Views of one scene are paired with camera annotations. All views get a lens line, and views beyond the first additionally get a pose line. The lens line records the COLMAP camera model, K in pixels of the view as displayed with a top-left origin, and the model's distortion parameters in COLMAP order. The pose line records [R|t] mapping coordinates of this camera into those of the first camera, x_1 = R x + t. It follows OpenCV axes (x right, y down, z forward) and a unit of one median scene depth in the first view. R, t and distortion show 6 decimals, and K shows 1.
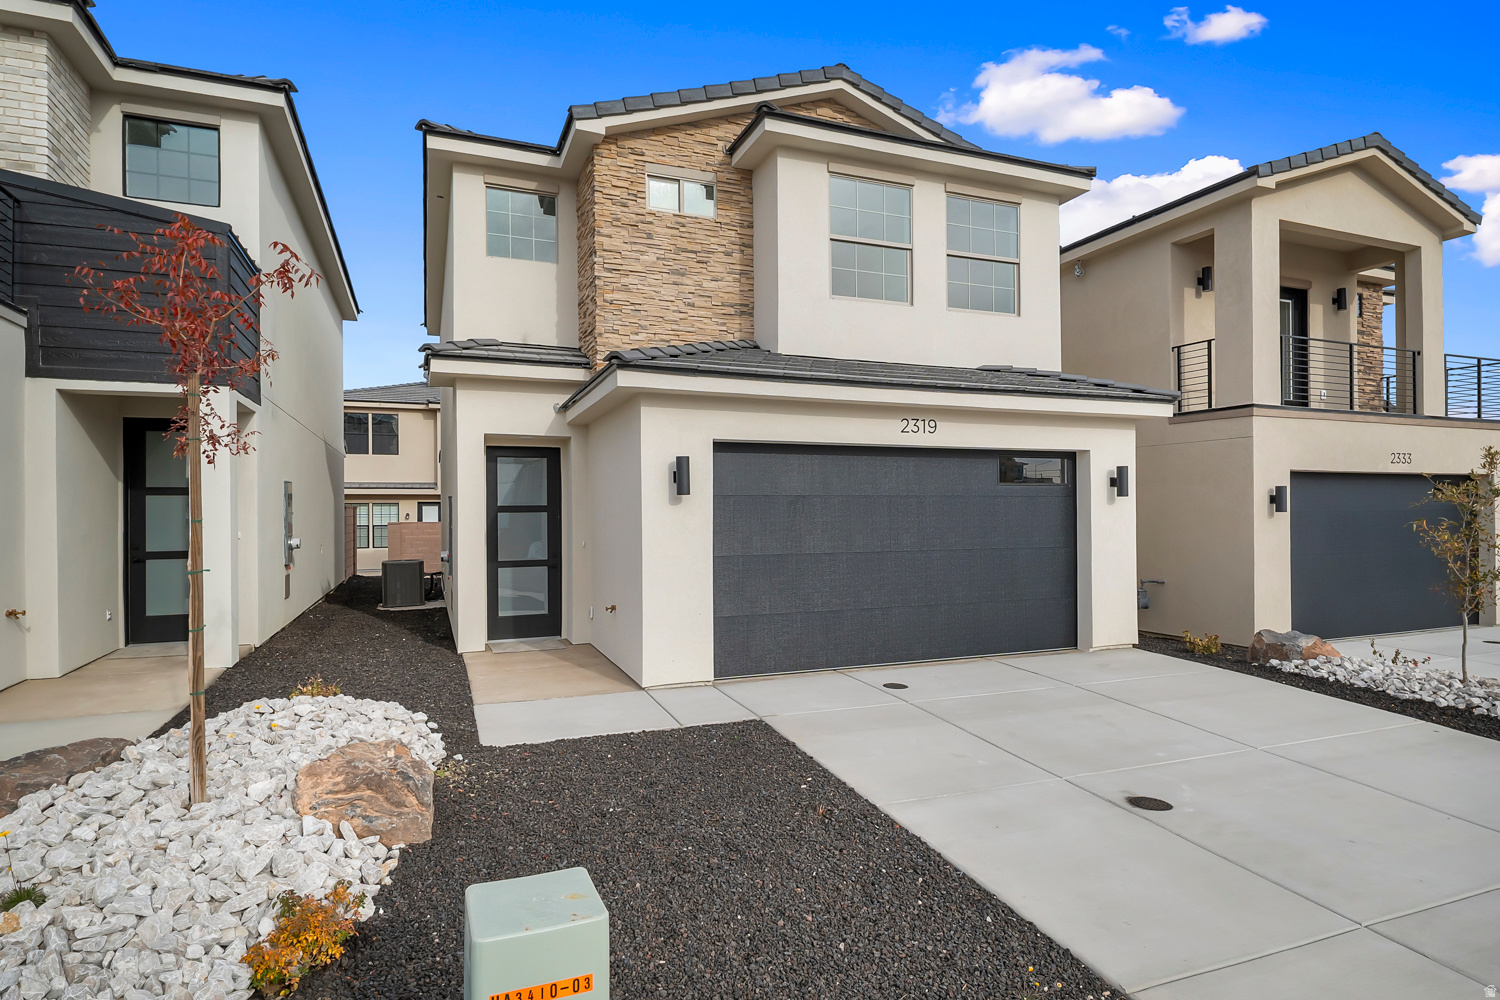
lens RADIAL K [[794.9, 0, 747.3], [0, 794.9, 511.1], [0, 0, 1]] dist [0.002965, -0.002273]
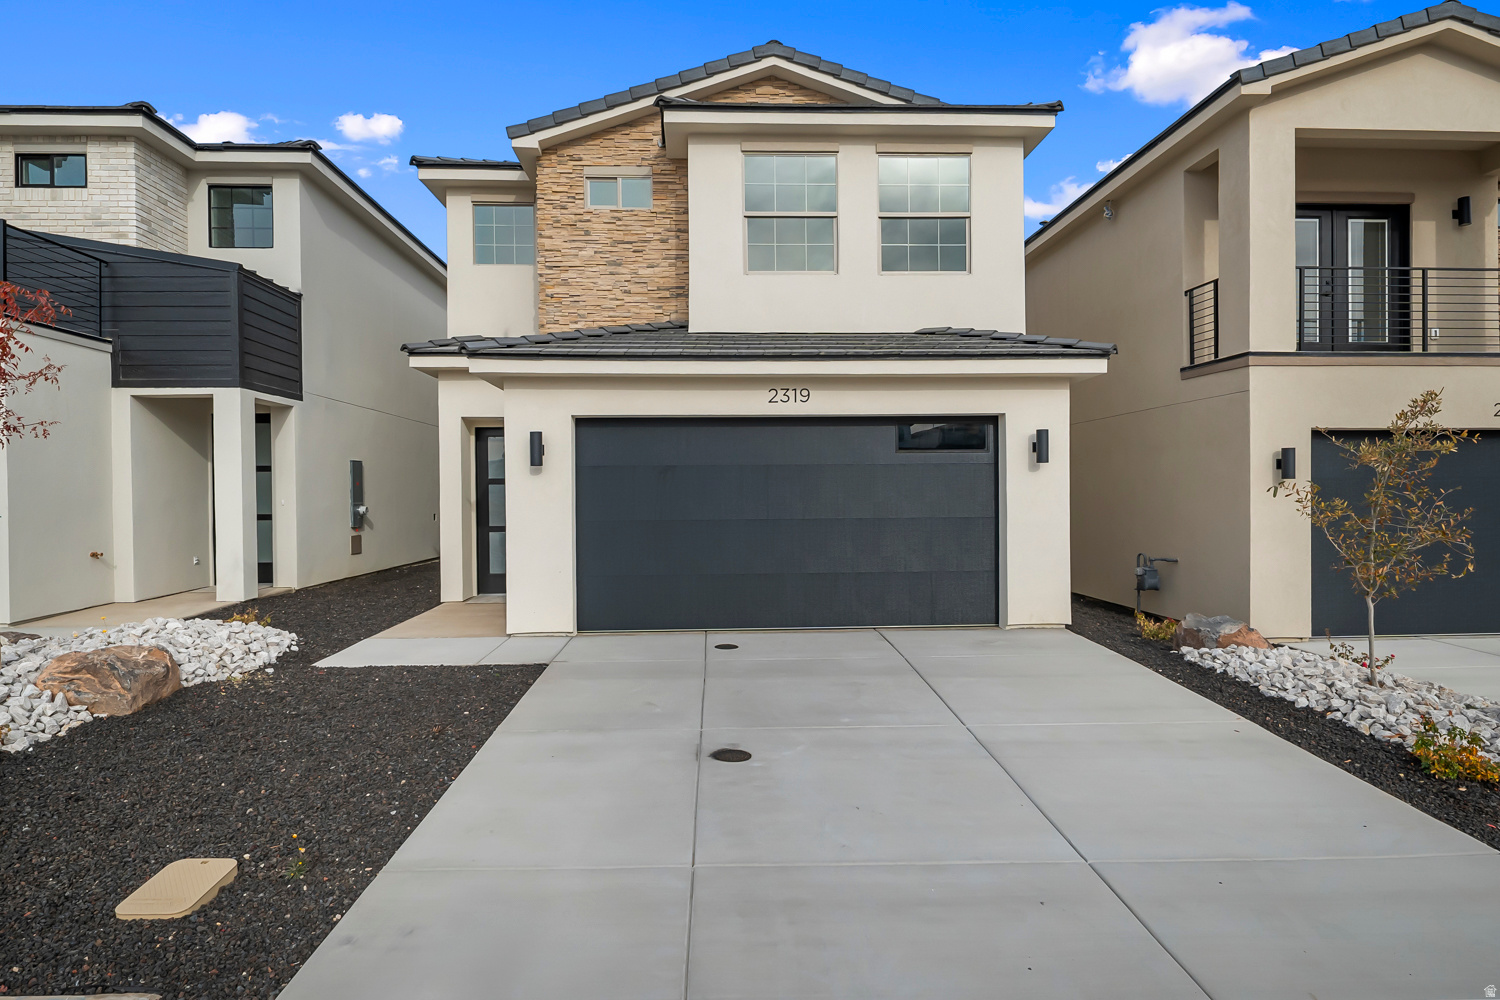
lens RADIAL K [[800.7, 0, 750.0], [0, 800.7, 500.0], [0, 0, 1]] dist [0.003312, -0.001779]
pose [[0.946652, 0.000391, -0.322259, 0.441003], [0.003805, 0.999916, 0.012392, 0.011819], [0.322236, -0.012957, 0.946571, 0.014947]]
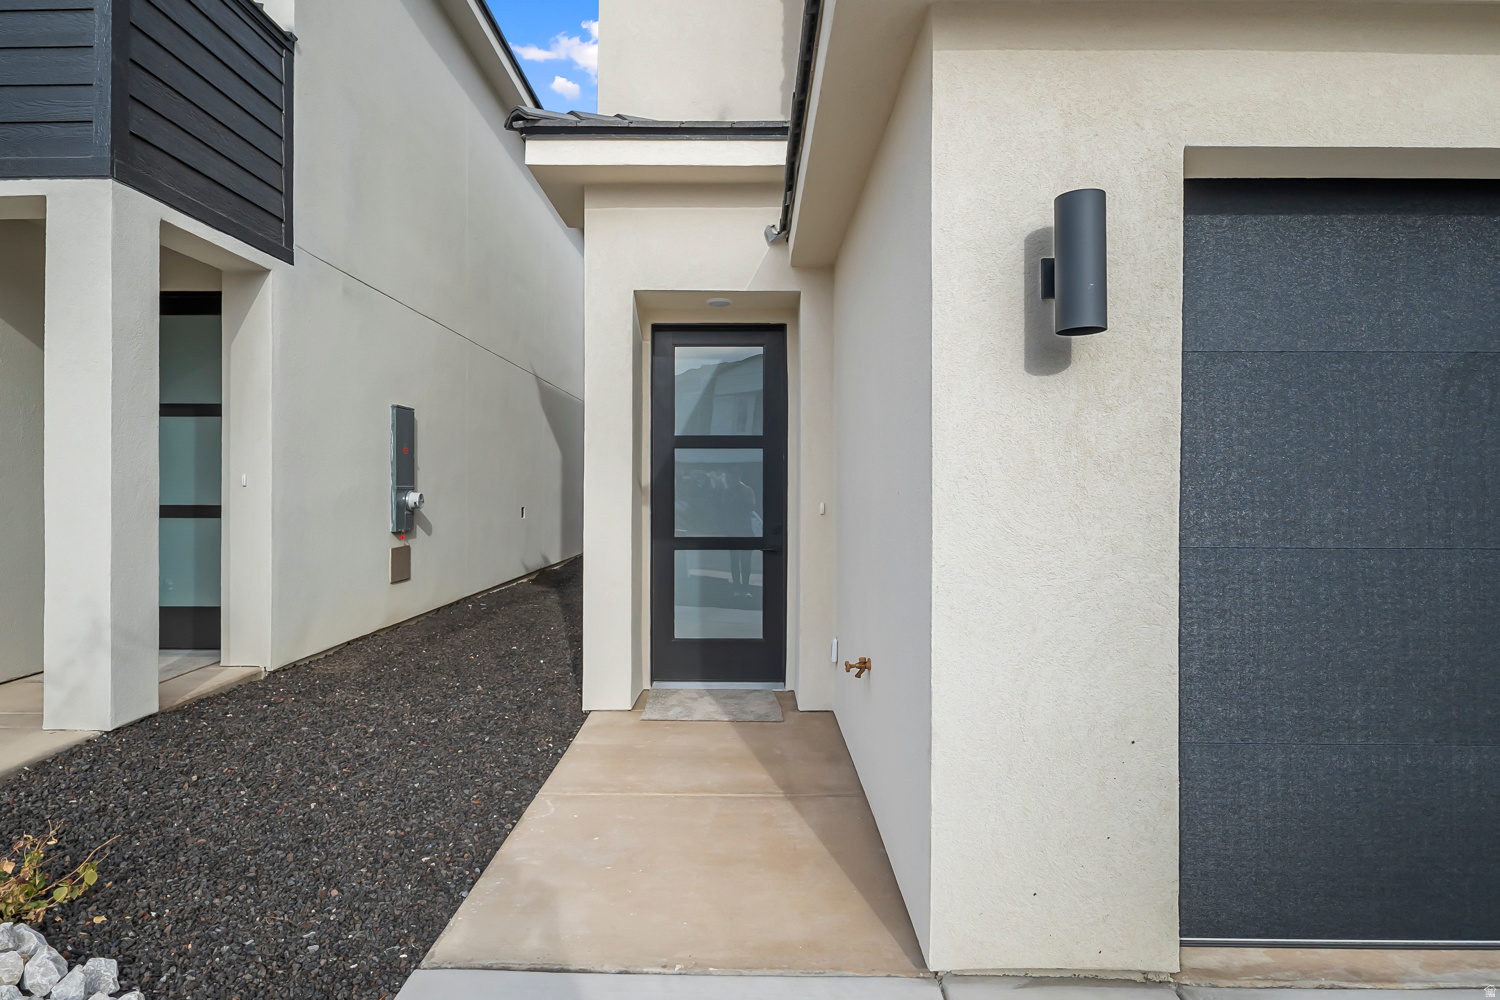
lens RADIAL K [[797.9, 0, 739.3], [0, 797.9, 491.6], [0, 0, 1]] dist [-0.002954, -0.001058]
pose [[0.924312, 0.010041, -0.381506, -0.065578], [-0.008414, 0.999947, 0.005931, 0.029018], [0.381545, -0.002272, 0.924347, 0.529274]]
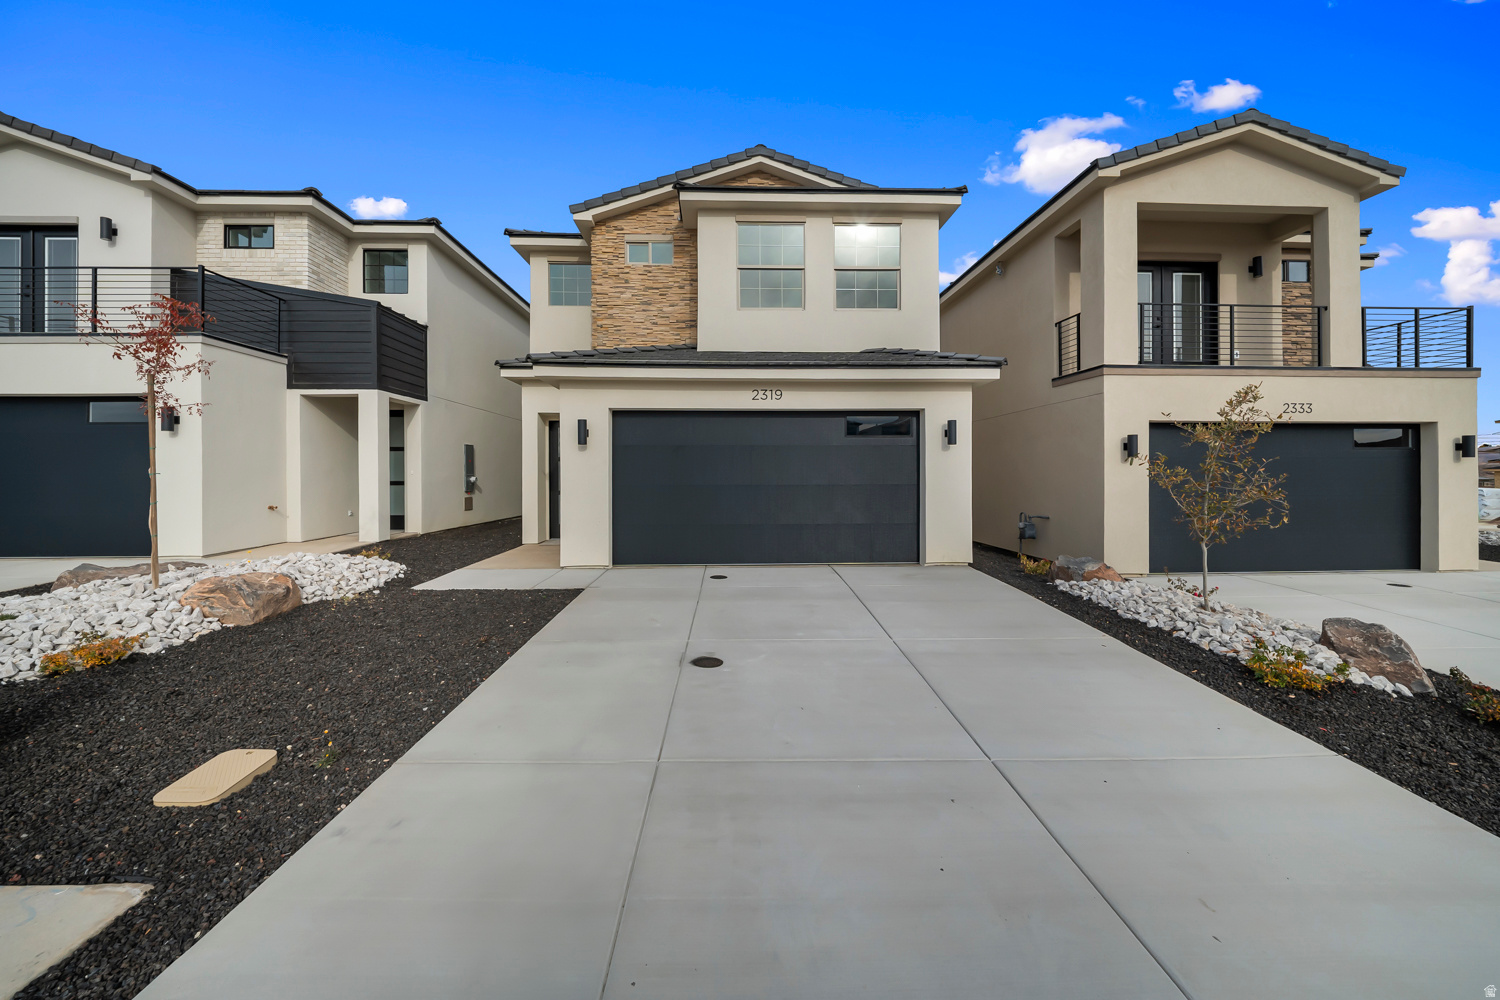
lens RADIAL K [[530.1, 0, 750.1], [0, 530.1, 476.8], [0, 0, 1]] dist [0.004538, -0.005167]
pose [[0.942869, 0.003684, -0.333144, 0.441259], [-0.001932, 0.999983, 0.005590, 0.028249], [0.333158, -0.004627, 0.942859, 0.101075]]
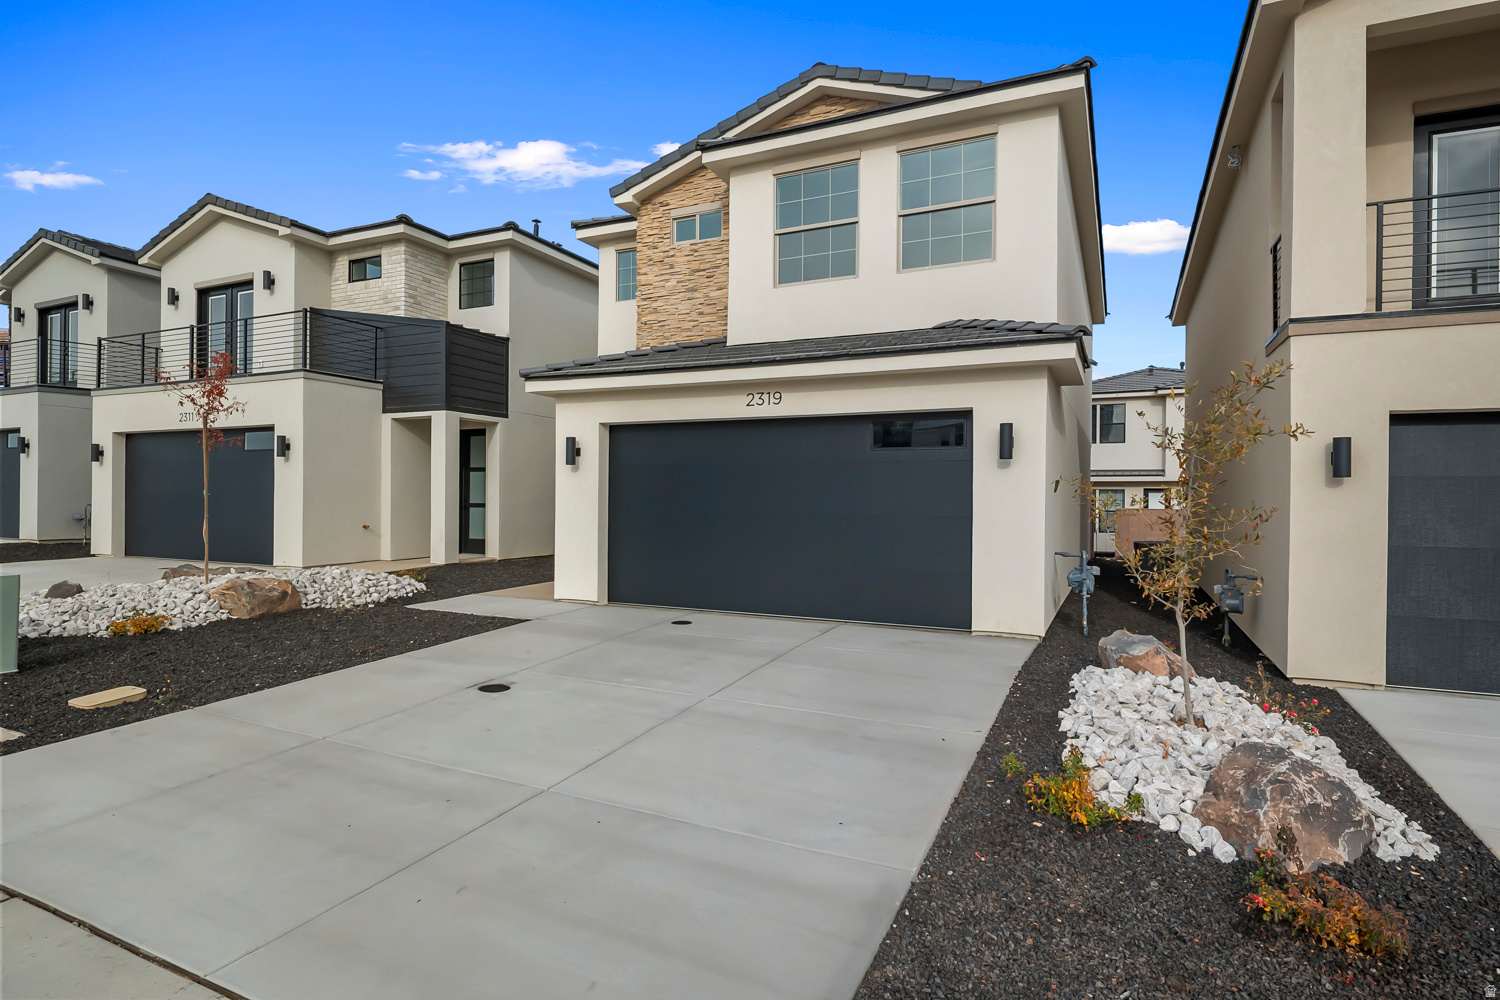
lens RADIAL K [[790.7, 0, 750.6], [0, 790.7, 503.7], [0, 0, 1]] dist [0.003416, -0.000822]
pose [[0.683000, 0.014982, -0.730264, 0.888400], [-0.011061, 0.999887, 0.010168, 0.023676], [0.730334, 0.001132, 0.683089, 0.214204]]
